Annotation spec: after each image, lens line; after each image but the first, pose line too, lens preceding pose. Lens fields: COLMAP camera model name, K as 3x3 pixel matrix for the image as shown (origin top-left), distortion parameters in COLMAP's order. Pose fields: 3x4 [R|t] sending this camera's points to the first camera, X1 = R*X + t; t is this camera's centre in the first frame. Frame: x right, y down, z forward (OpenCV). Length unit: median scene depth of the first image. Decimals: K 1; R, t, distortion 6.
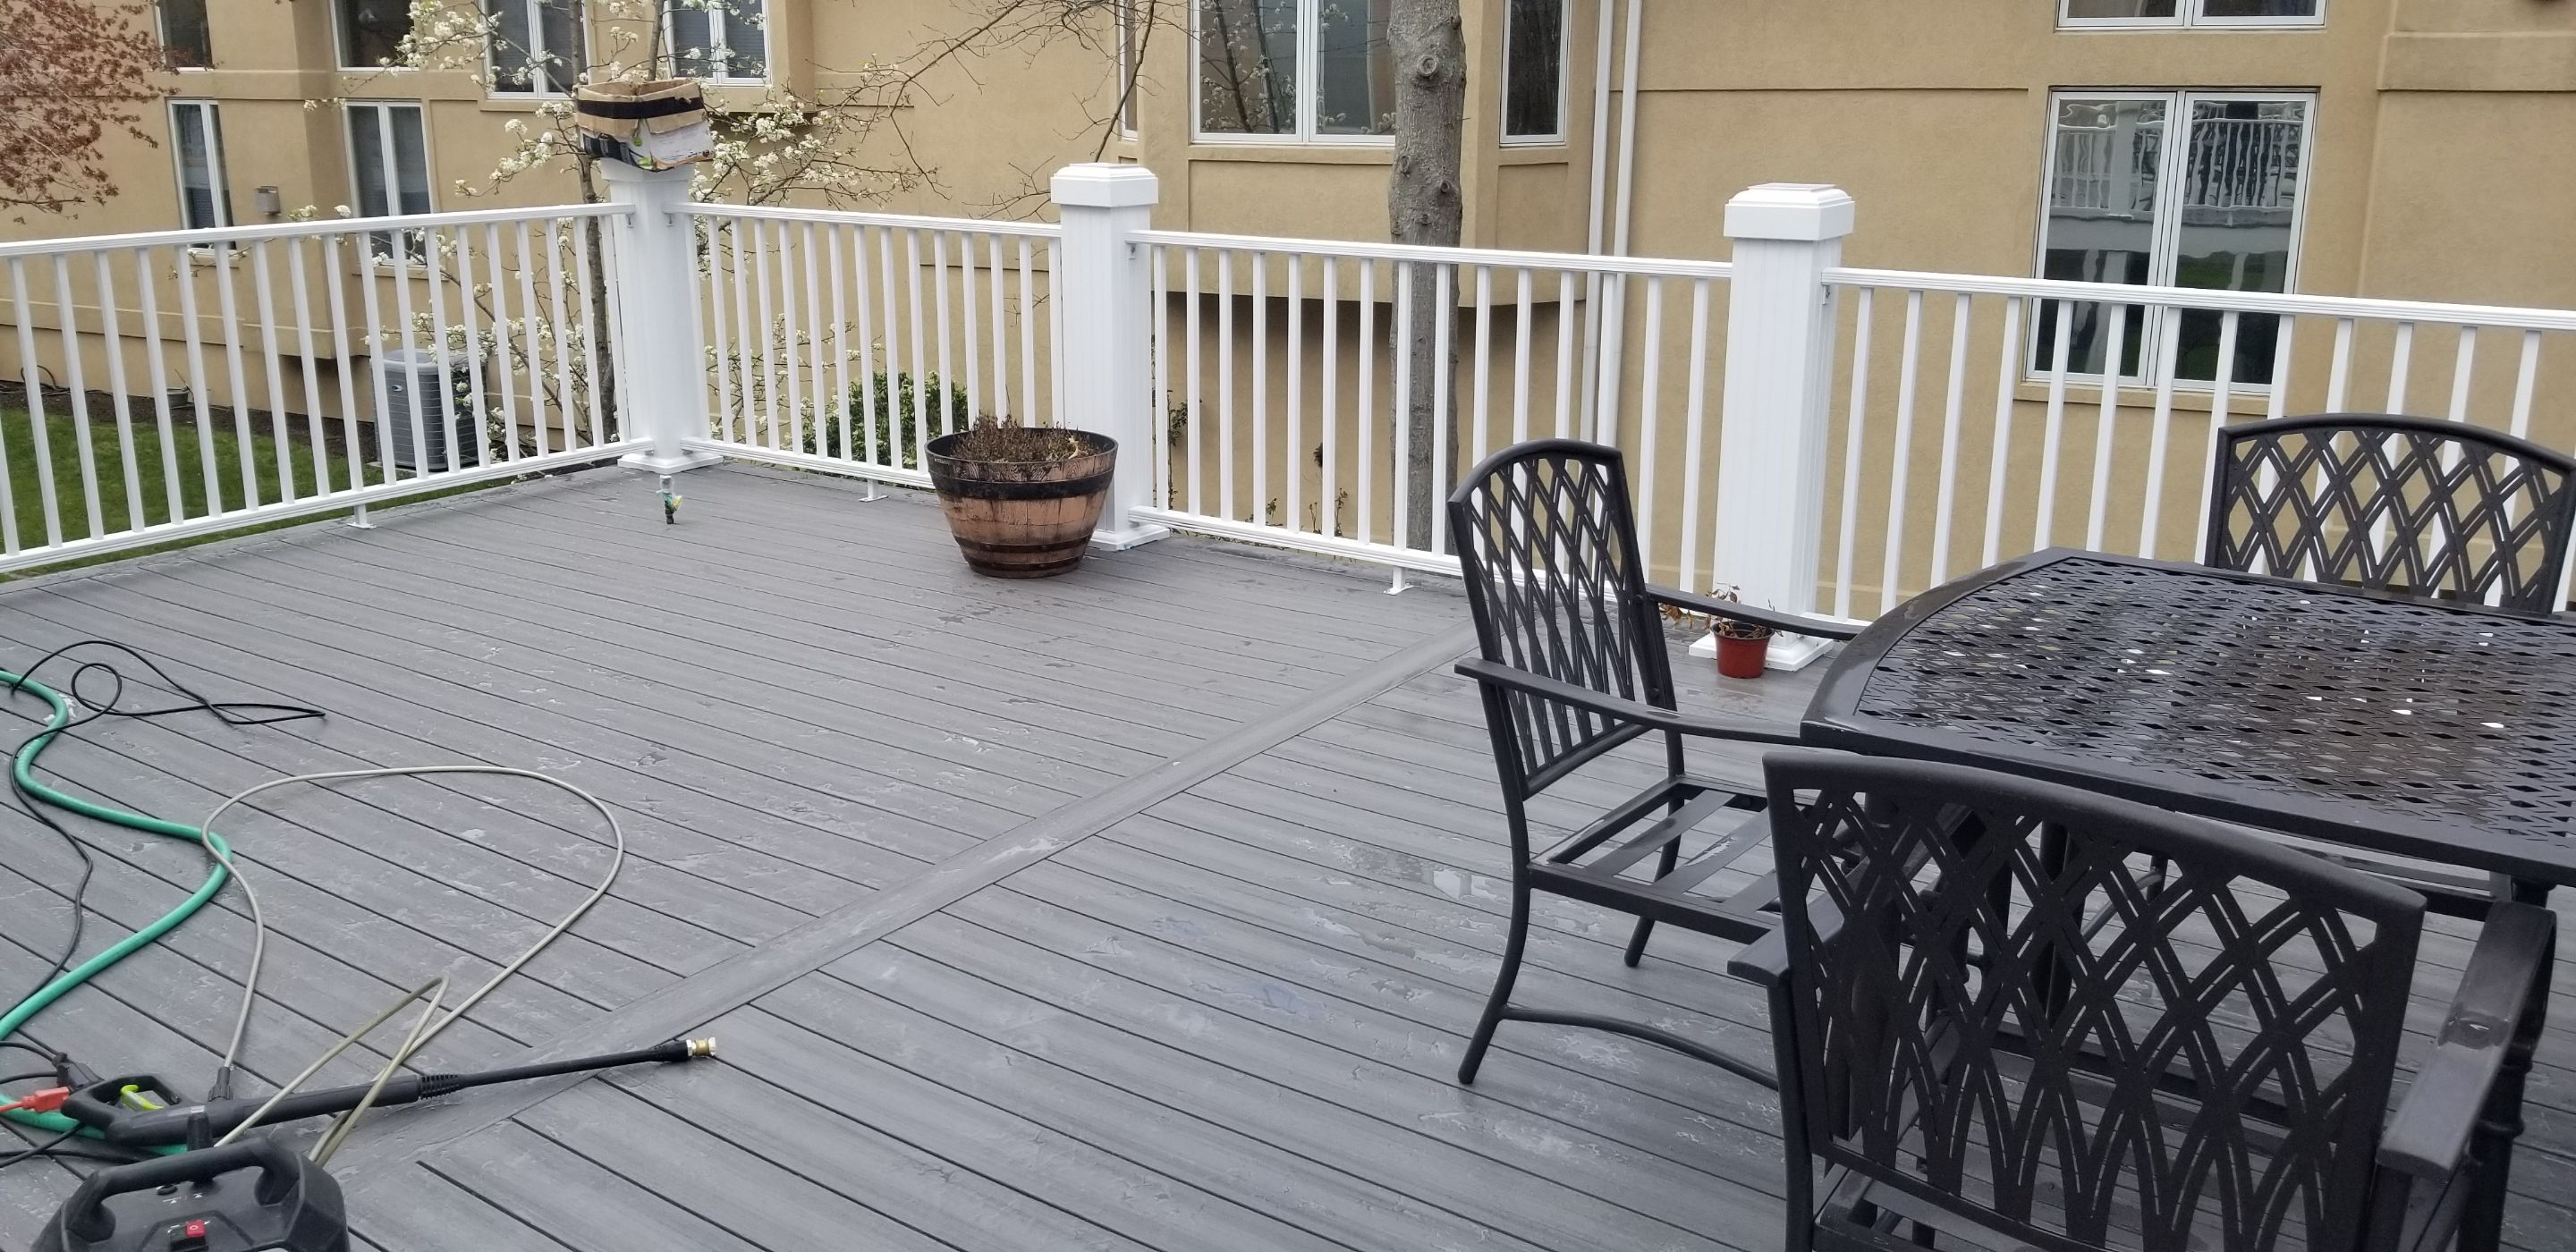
lens RADIAL K [[2018.1, 0, 1222.0], [0, 2018.1, 554.3], [0, 0, 1]] dist [0.077506, -0.096577]
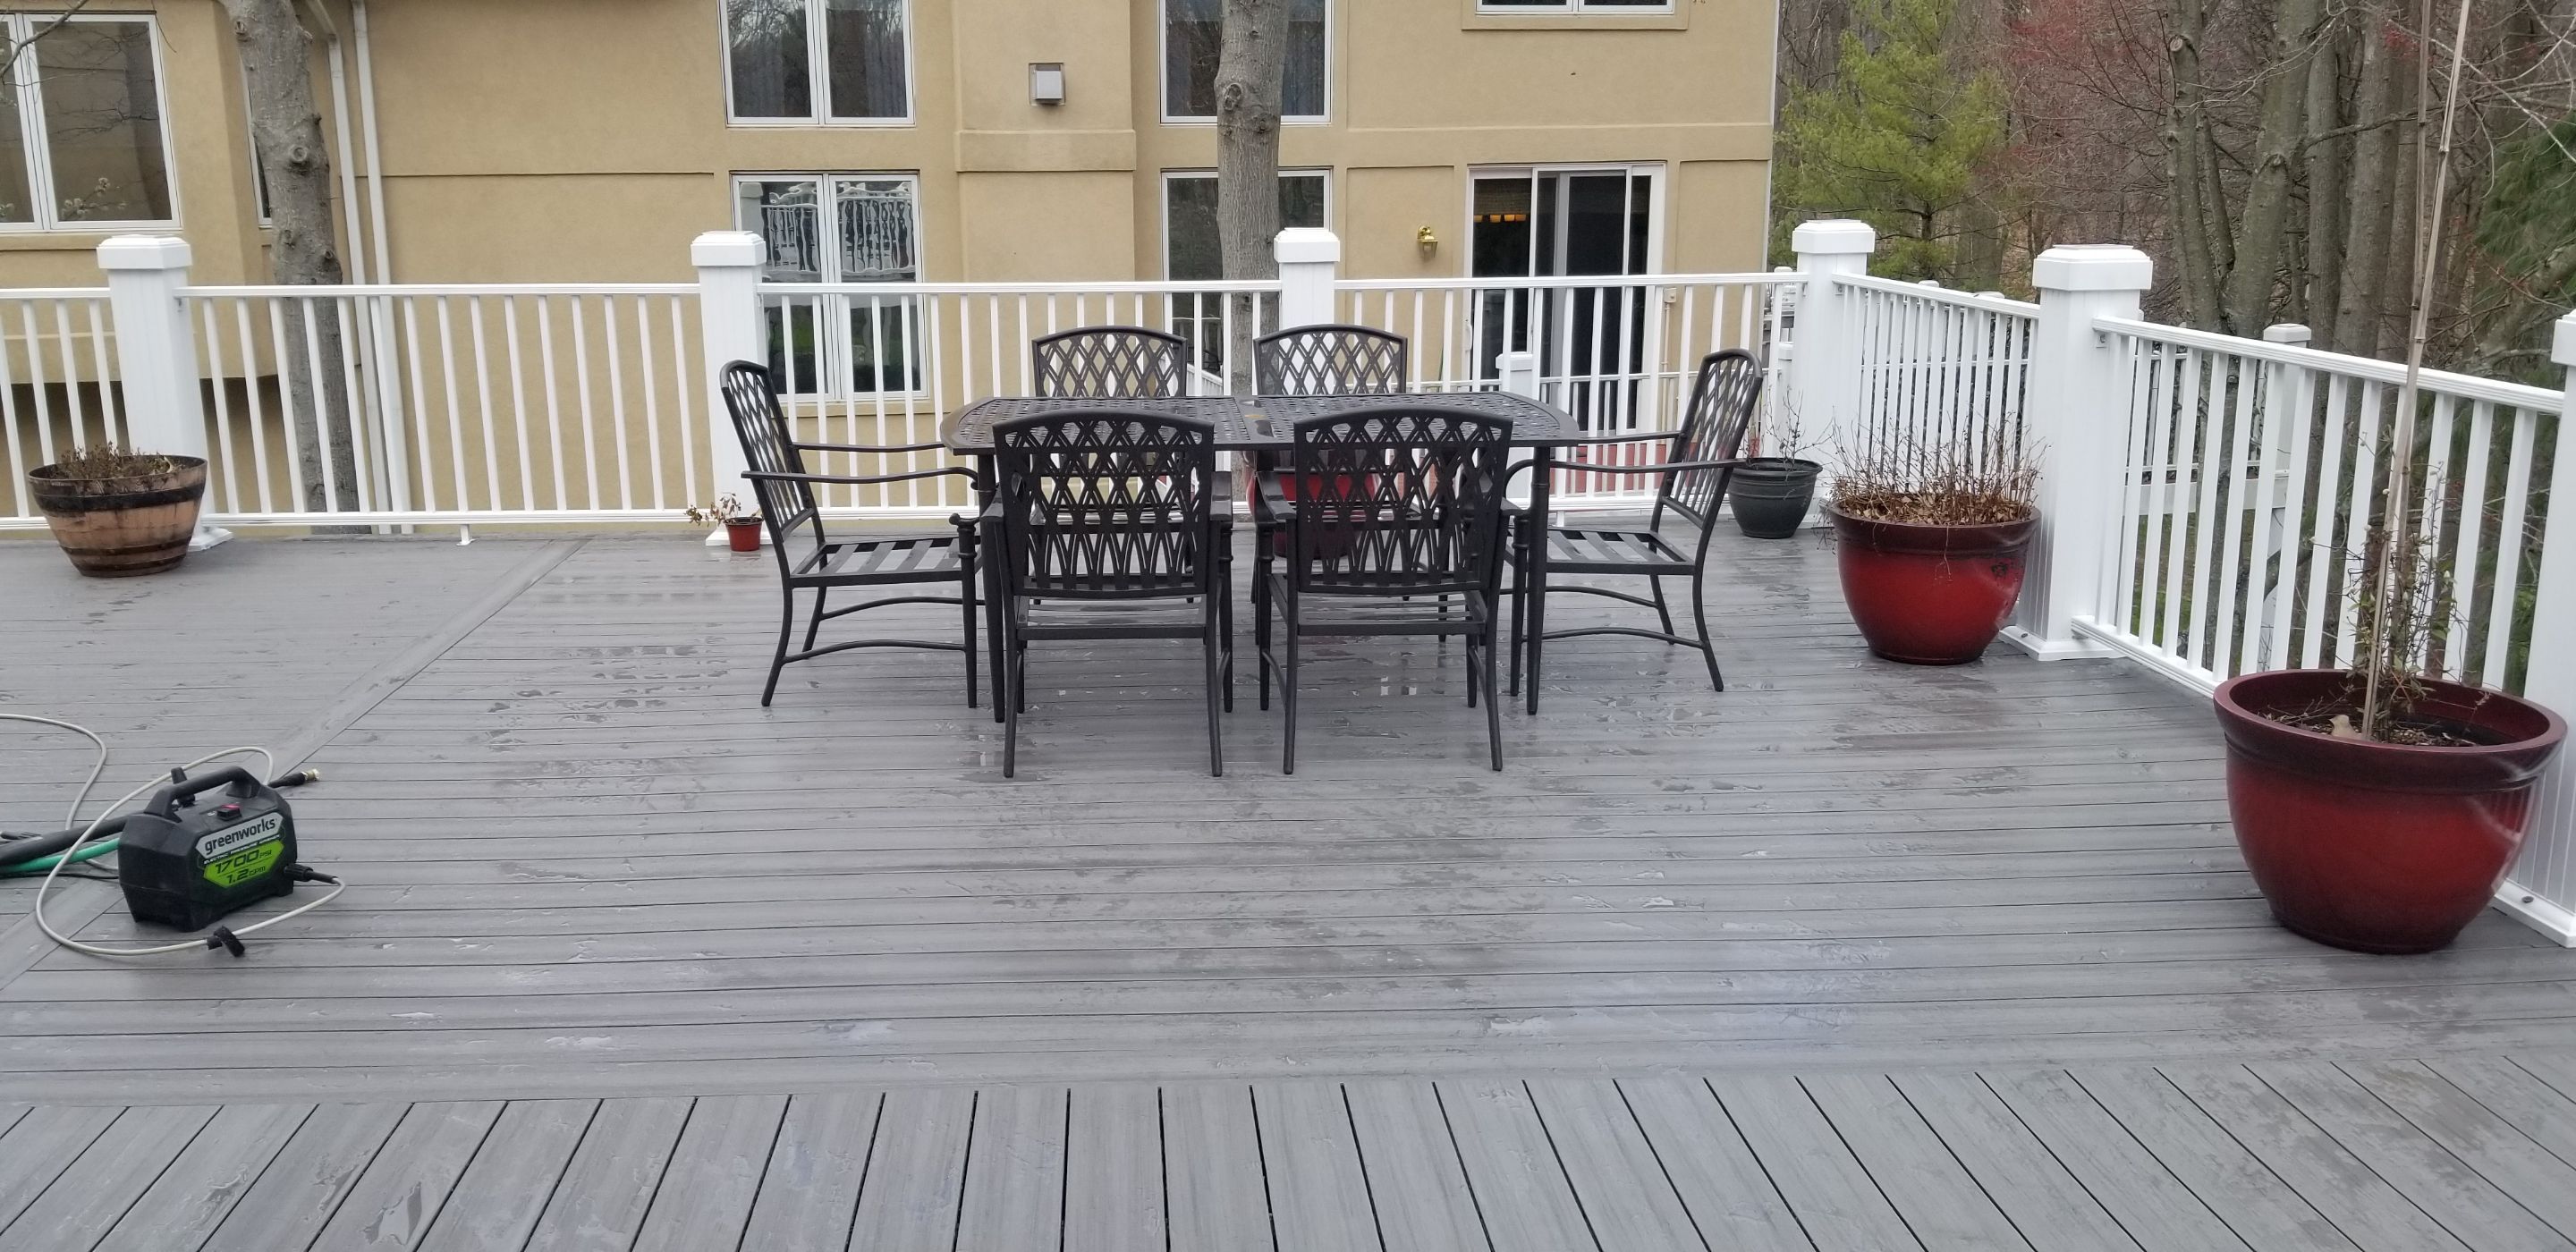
lens RADIAL K [[2135.6, 0, 1177.1], [0, 2135.6, 634.6], [0, 0, 1]] dist [0.120528, -0.188719]
pose [[0.792930, -0.143840, 0.592092, -0.372783], [0.153801, 0.987519, 0.033933, 0.095620], [-0.589583, 0.064158, 0.805156, -0.406449]]
